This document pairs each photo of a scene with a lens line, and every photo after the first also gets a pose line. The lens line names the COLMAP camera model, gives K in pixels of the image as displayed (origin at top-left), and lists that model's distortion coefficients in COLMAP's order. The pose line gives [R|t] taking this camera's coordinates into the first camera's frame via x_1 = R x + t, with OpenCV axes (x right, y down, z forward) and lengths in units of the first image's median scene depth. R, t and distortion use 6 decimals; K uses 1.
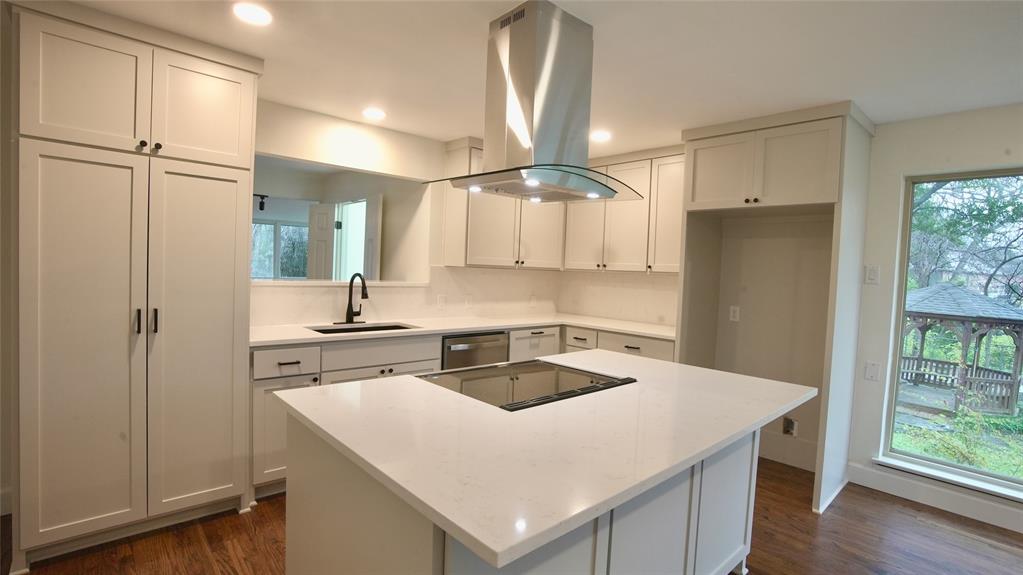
lens RADIAL K [[480.5, 0, 506.5], [0, 480.5, 287.8], [0, 0, 1]] dist [-0.069211, 0.029335]
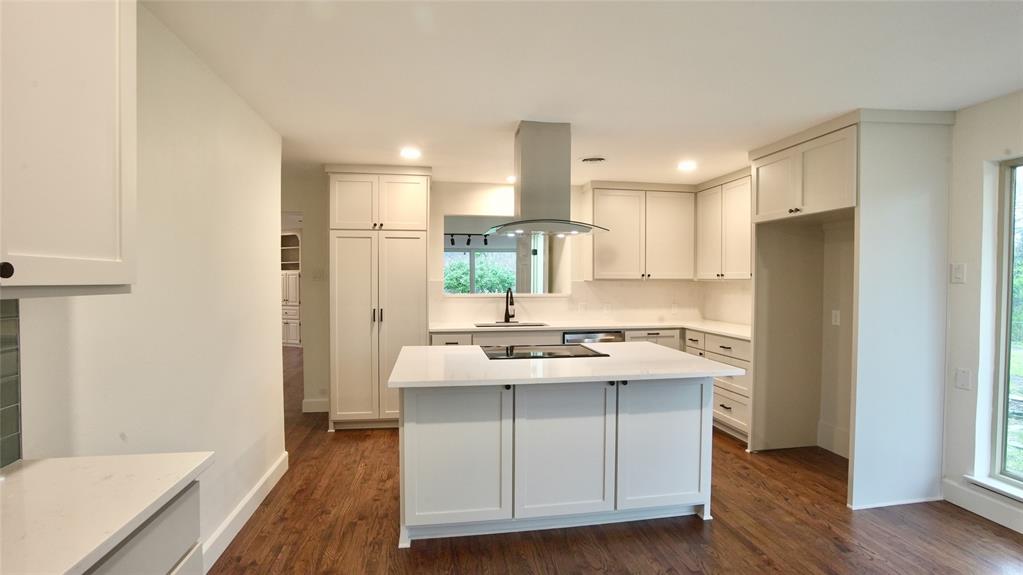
lens RADIAL K [[480.5, 0, 506.5], [0, 480.5, 287.8], [0, 0, 1]] dist [-0.069211, 0.029335]
pose [[0.831760, -0.028684, -0.554394, 0.502129], [0.010158, 0.999283, -0.036462, 0.022638], [0.555043, 0.024696, 0.831455, -0.232052]]
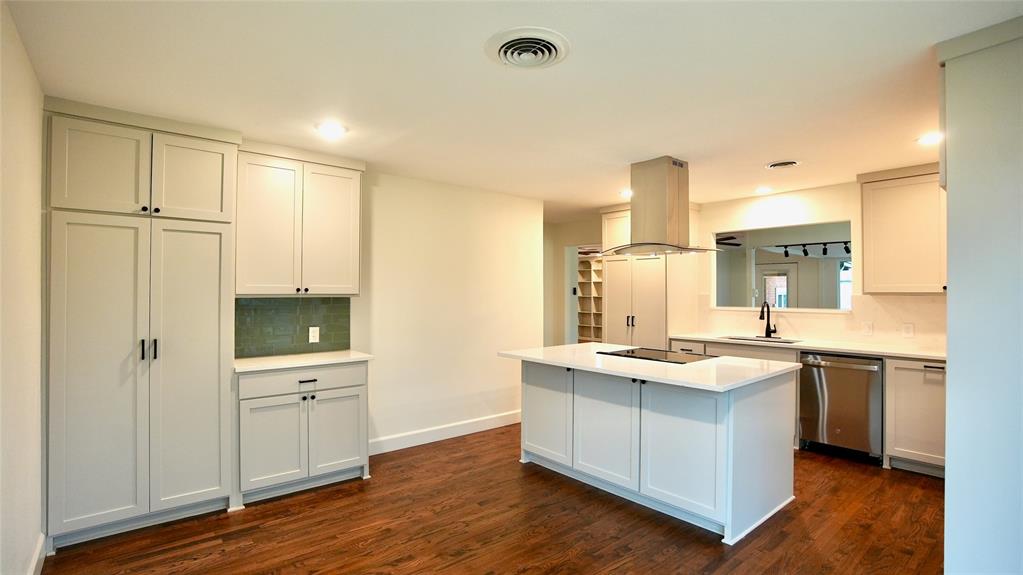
lens RADIAL K [[480.5, 0, 506.5], [0, 480.5, 287.8], [0, 0, 1]] dist [-0.069211, 0.029335]
pose [[-0.048950, -0.047912, -0.997651, 1.138173], [-0.044672, 0.997954, -0.045735, 0.026580], [0.997802, 0.042328, -0.050990, 0.302583]]
